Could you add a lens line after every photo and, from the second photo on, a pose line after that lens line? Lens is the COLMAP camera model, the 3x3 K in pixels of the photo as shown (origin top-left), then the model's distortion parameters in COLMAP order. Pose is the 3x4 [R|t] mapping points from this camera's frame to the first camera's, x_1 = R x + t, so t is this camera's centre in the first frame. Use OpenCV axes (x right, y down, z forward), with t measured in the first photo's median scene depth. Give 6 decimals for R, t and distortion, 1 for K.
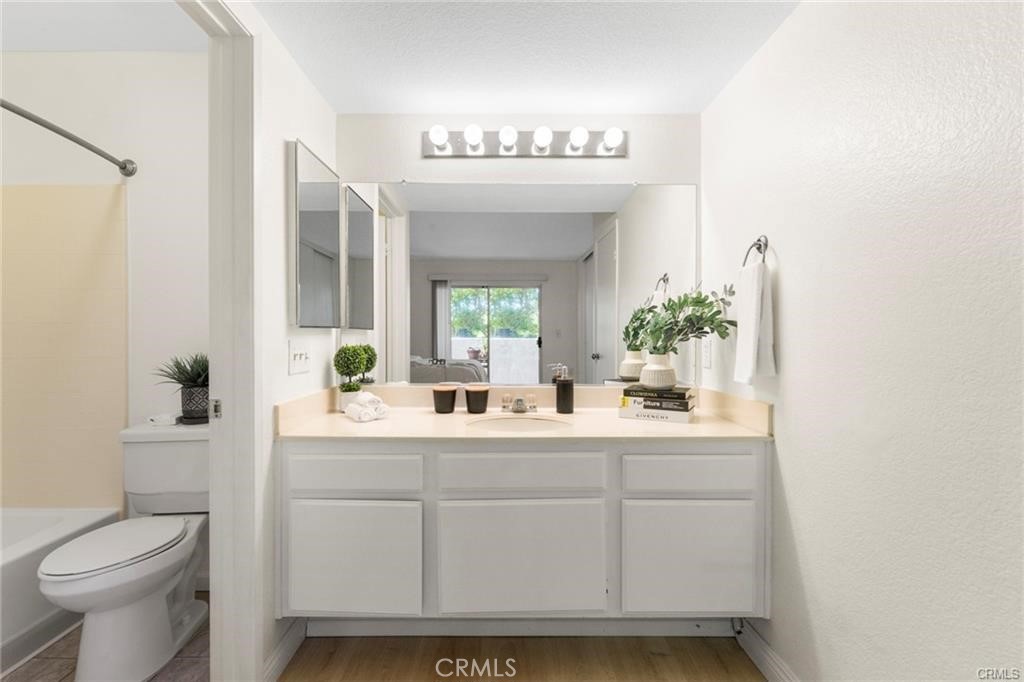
lens RADIAL K [[469.2, 0, 509.1], [0, 469.2, 338.2], [0, 0, 1]] dist [-0.002390, -0.000204]
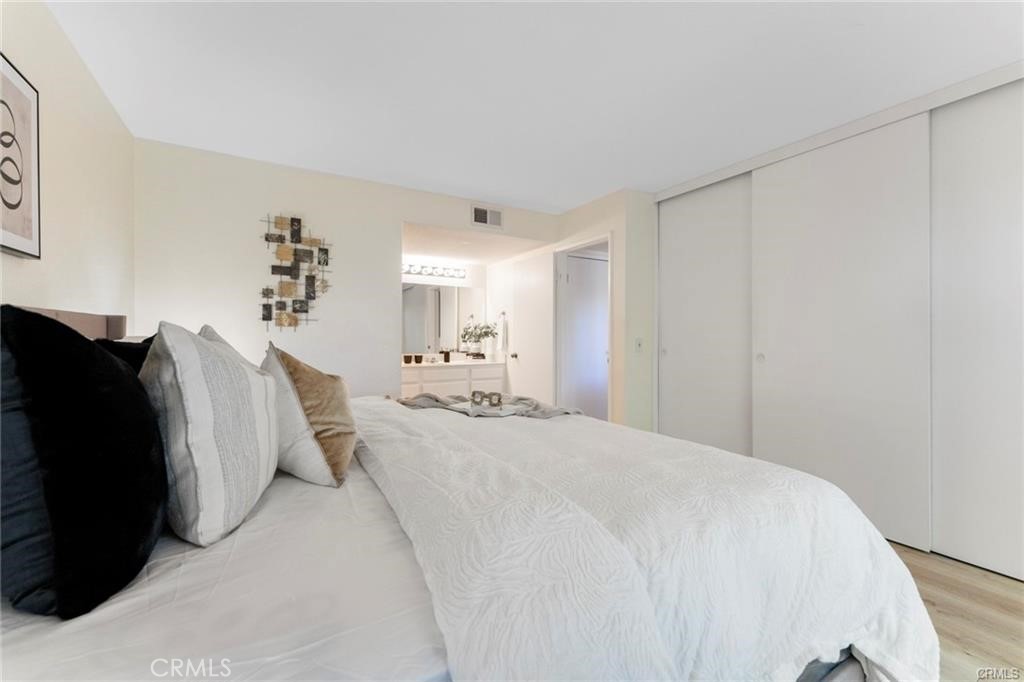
lens RADIAL K [[408.9, 0, 508.3], [0, 408.9, 346.4], [0, 0, 1]] dist [0.000085, -0.000053]
pose [[0.870542, -0.006716, 0.492048, -0.904241], [0.000970, 0.999928, 0.011931, 0.026627], [-0.492092, -0.009909, 0.870487, -1.622967]]
